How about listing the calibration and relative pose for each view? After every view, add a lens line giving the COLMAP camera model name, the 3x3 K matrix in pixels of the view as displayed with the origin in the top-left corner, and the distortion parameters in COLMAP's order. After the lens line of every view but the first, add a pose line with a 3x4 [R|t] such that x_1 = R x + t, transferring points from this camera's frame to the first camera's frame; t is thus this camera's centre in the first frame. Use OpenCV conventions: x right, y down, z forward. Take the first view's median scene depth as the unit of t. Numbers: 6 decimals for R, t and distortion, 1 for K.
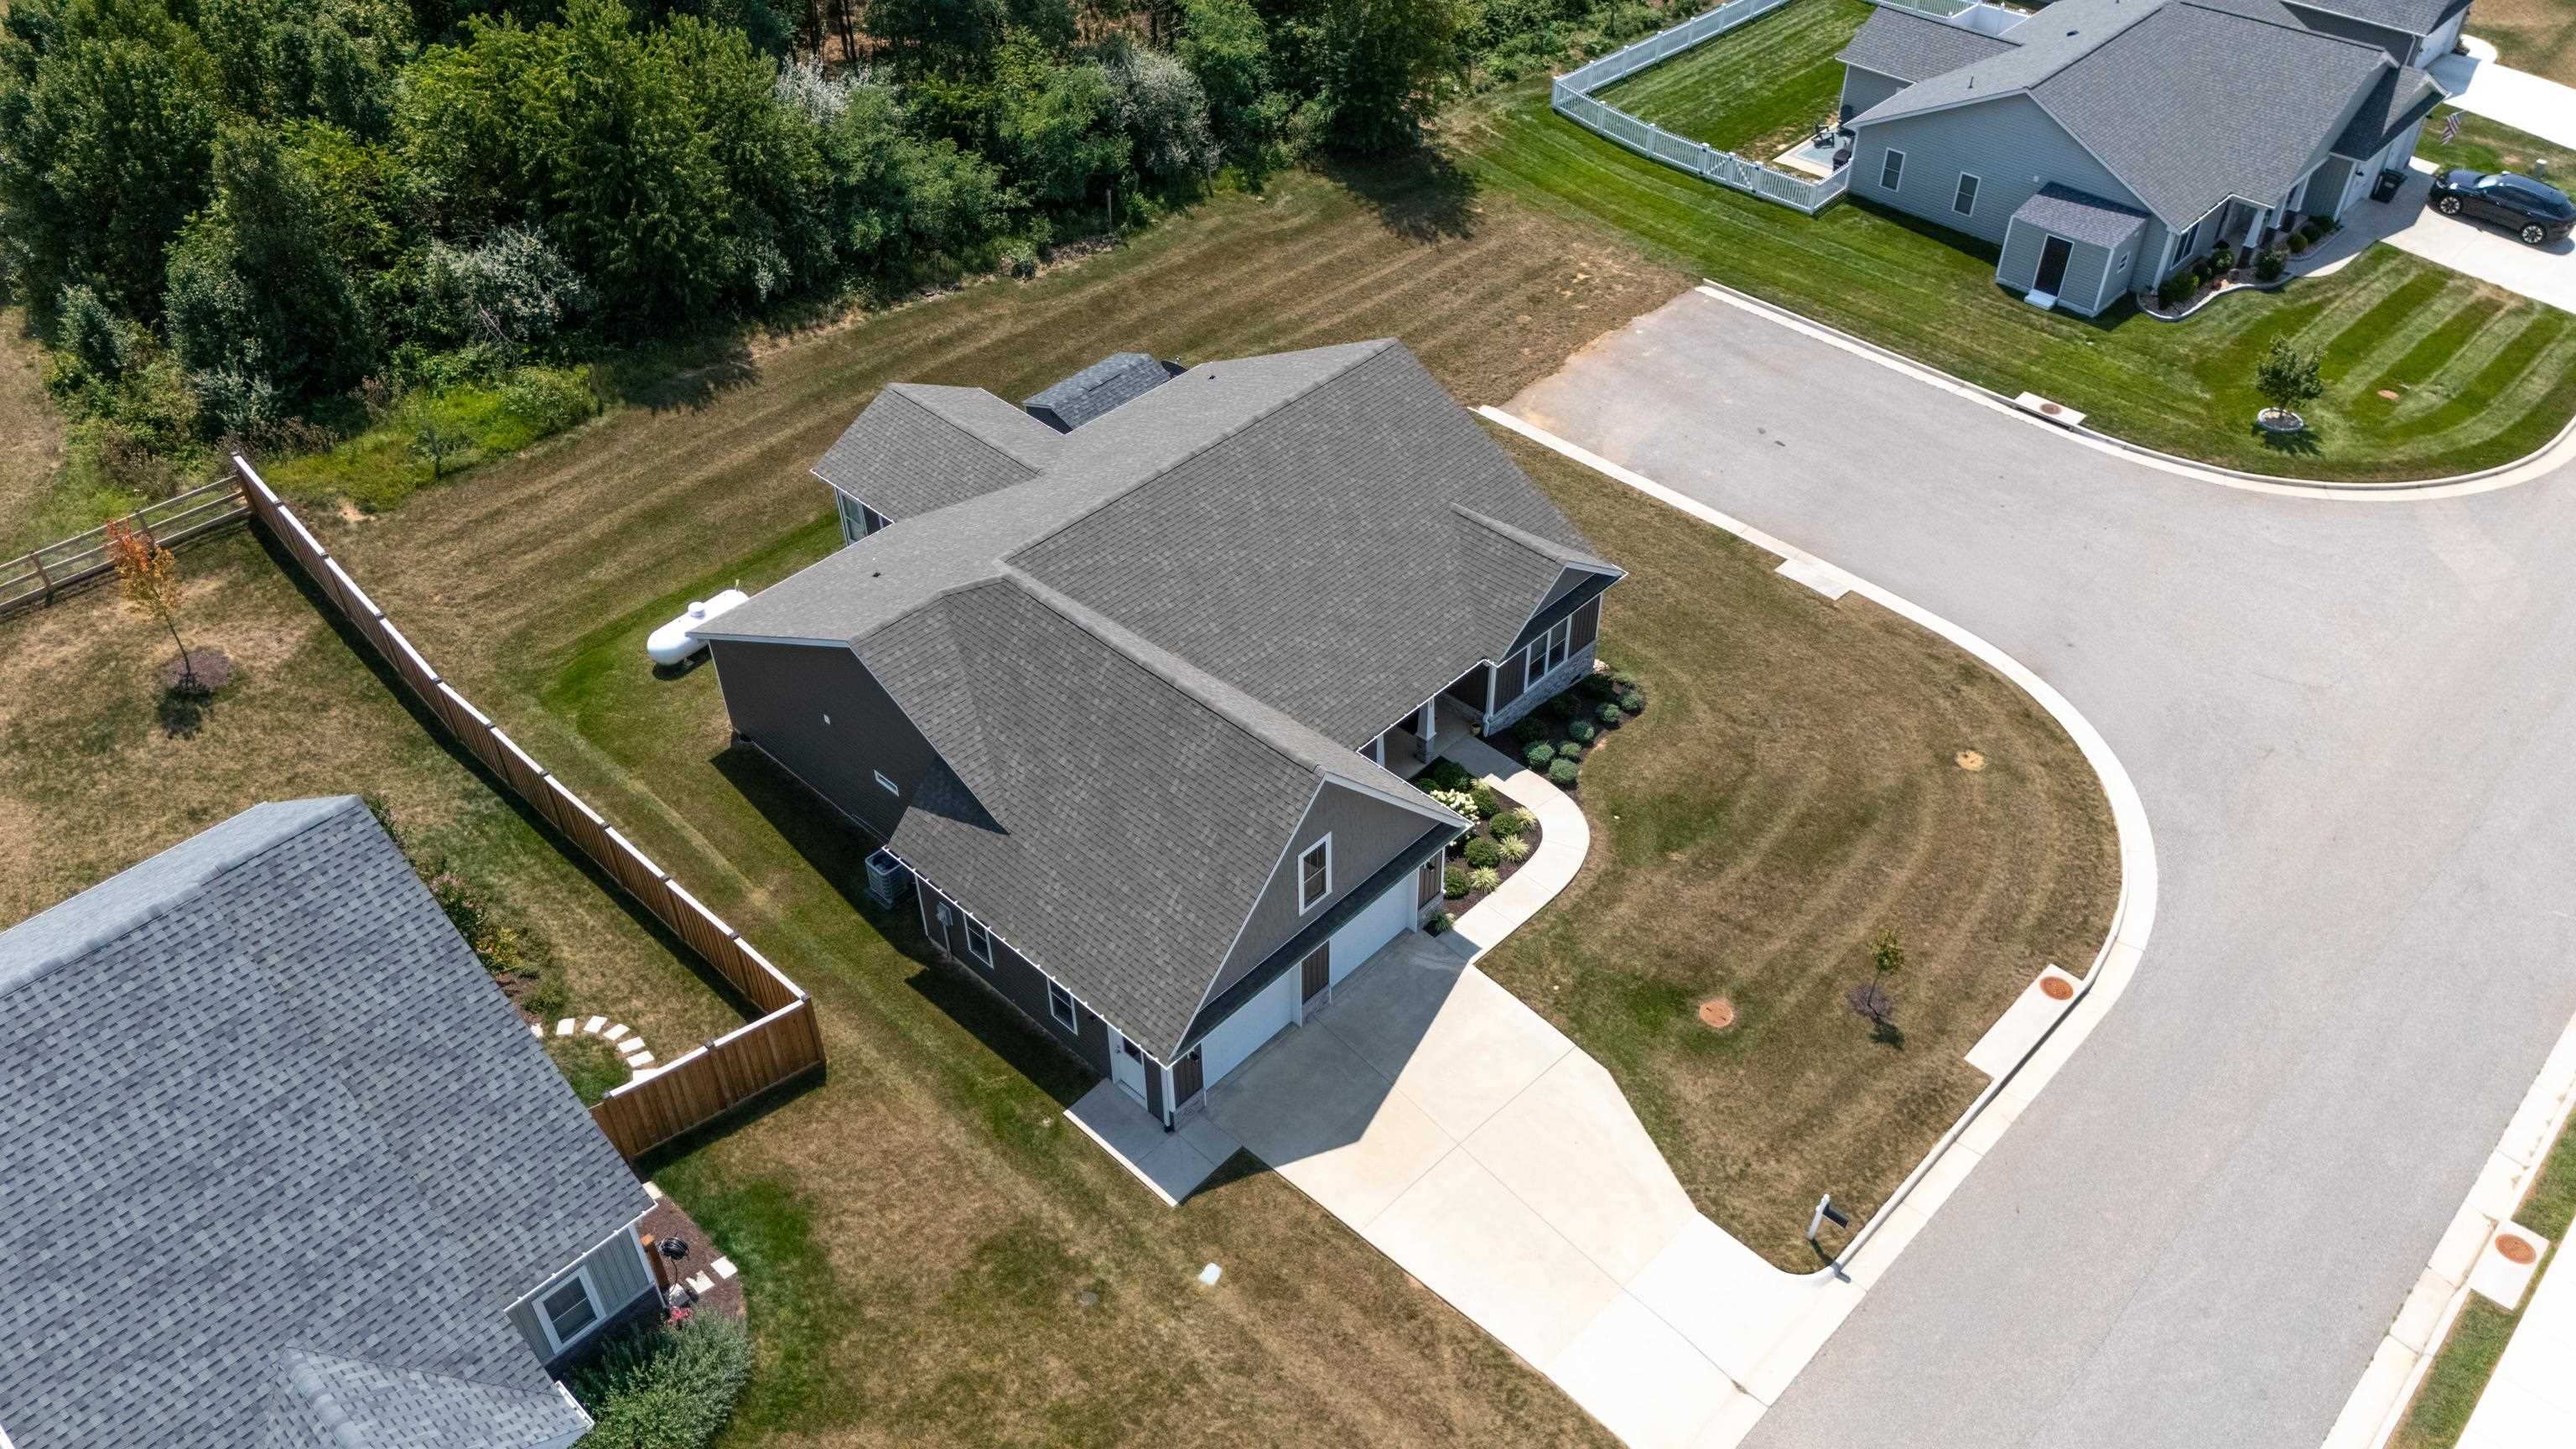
lens RADIAL K [[1915.9, 0, 1308.7], [0, 1915.9, 707.7], [0, 0, 1]] dist [0.062317, -0.058043]
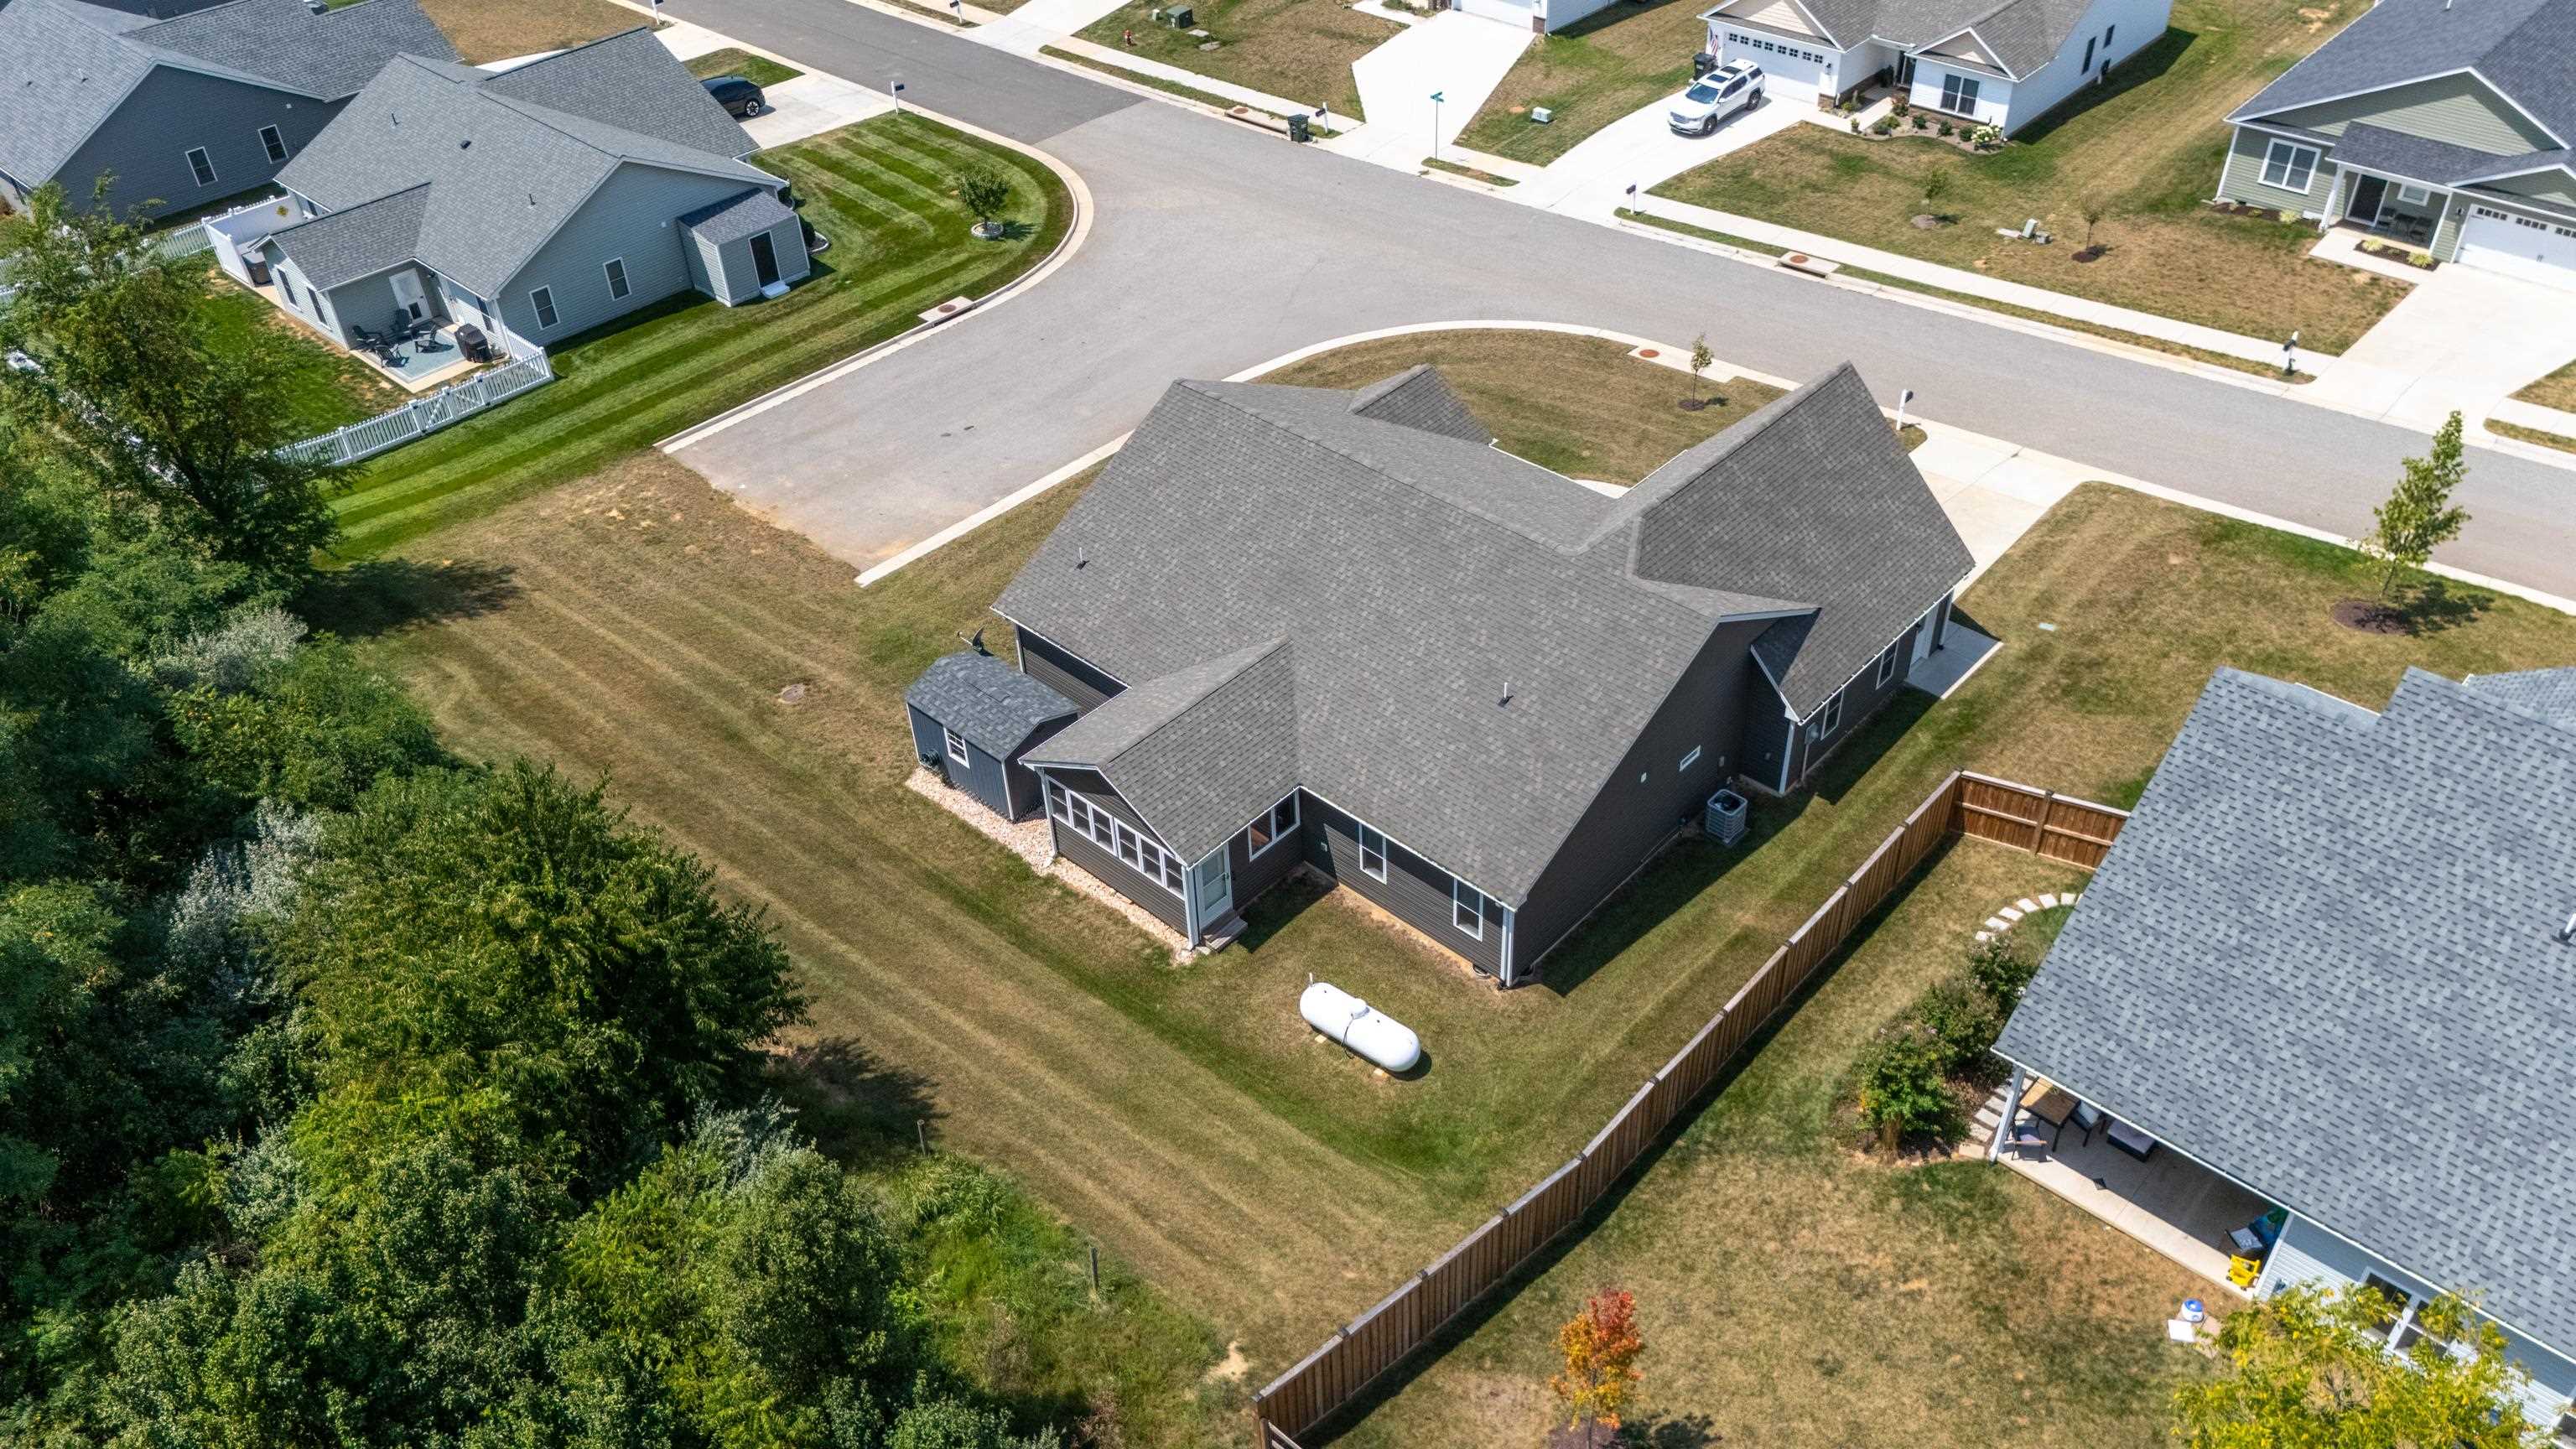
lens RADIAL K [[1915.9, 0, 1309.2], [0, 1915.9, 723.6], [0, 0, 1]] dist [0.062317, -0.058043]
pose [[-0.013711, -0.627332, 0.778631, -0.844458], [0.671007, 0.571554, 0.472309, -0.503505], [-0.741324, 0.528943, 0.413108, 0.577999]]
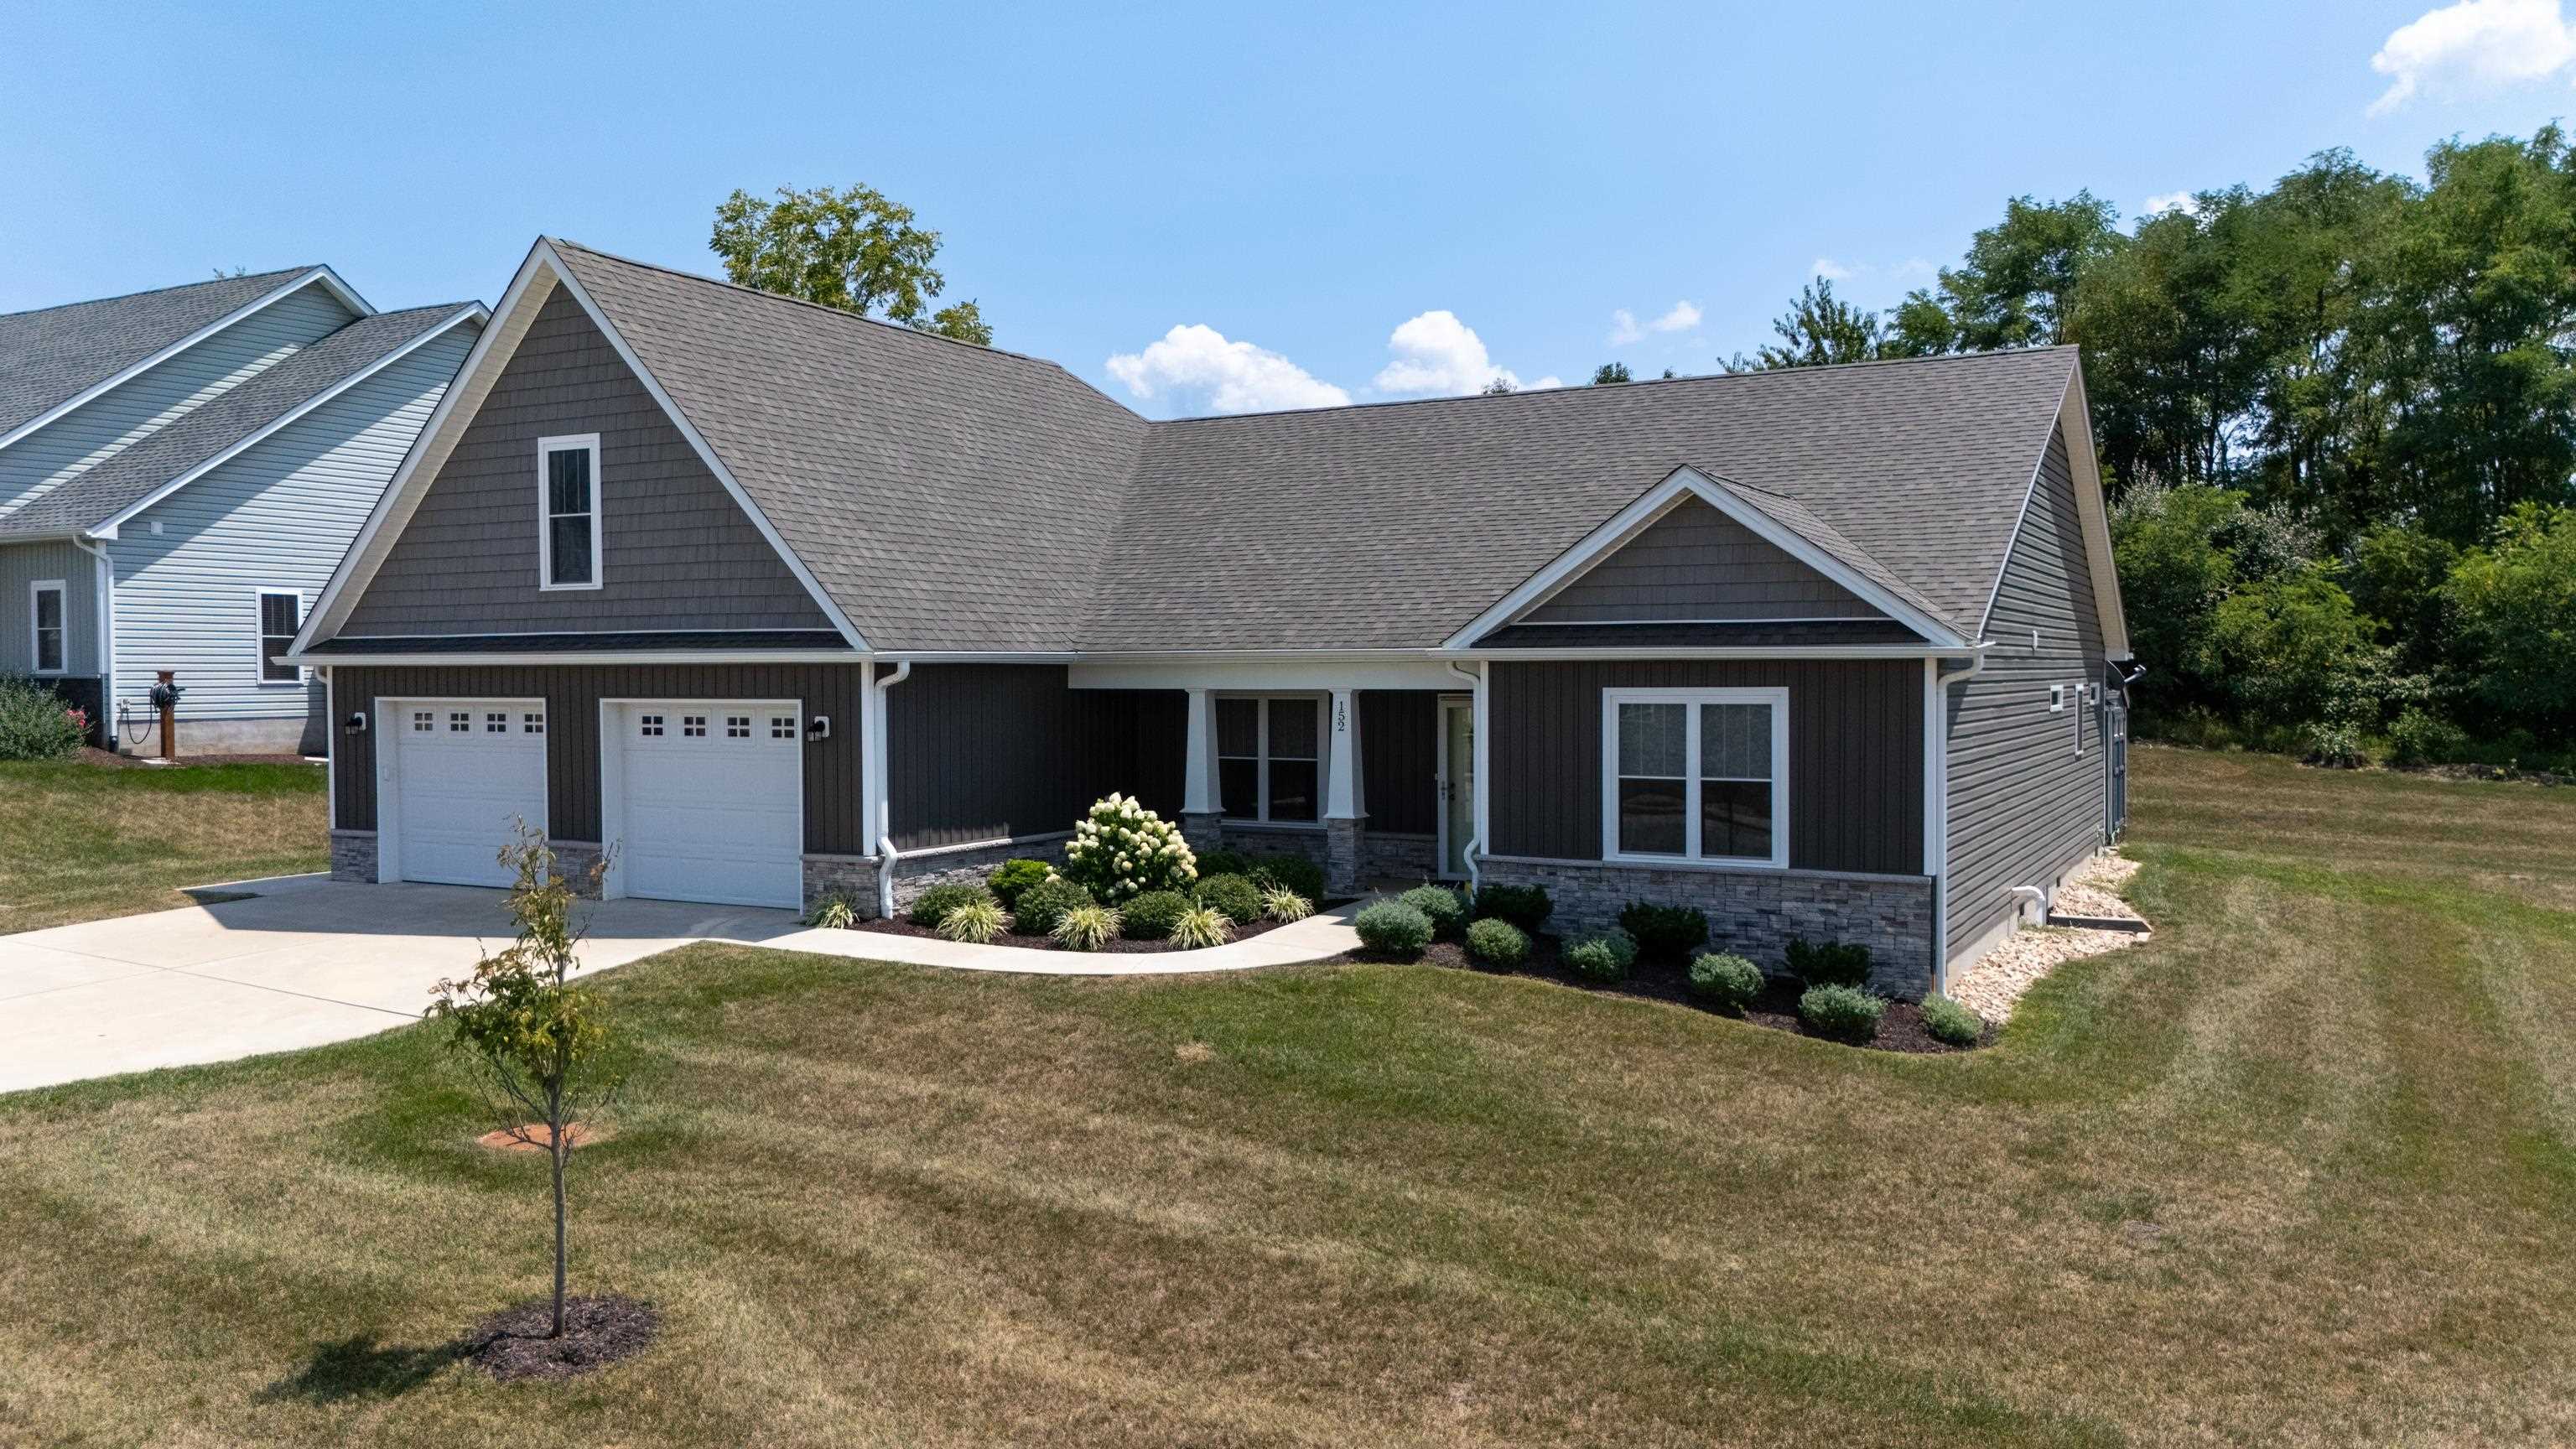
lens RADIAL K [[1915.9, 0, 1292.2], [0, 1915.9, 722.1], [0, 0, 1]] dist [0.062317, -0.058043]
pose [[0.256219, 0.029804, -0.966159, 0.426778], [-0.623391, 0.768982, -0.141598, 0.059157], [0.738739, 0.638575, 0.215607, 0.769745]]
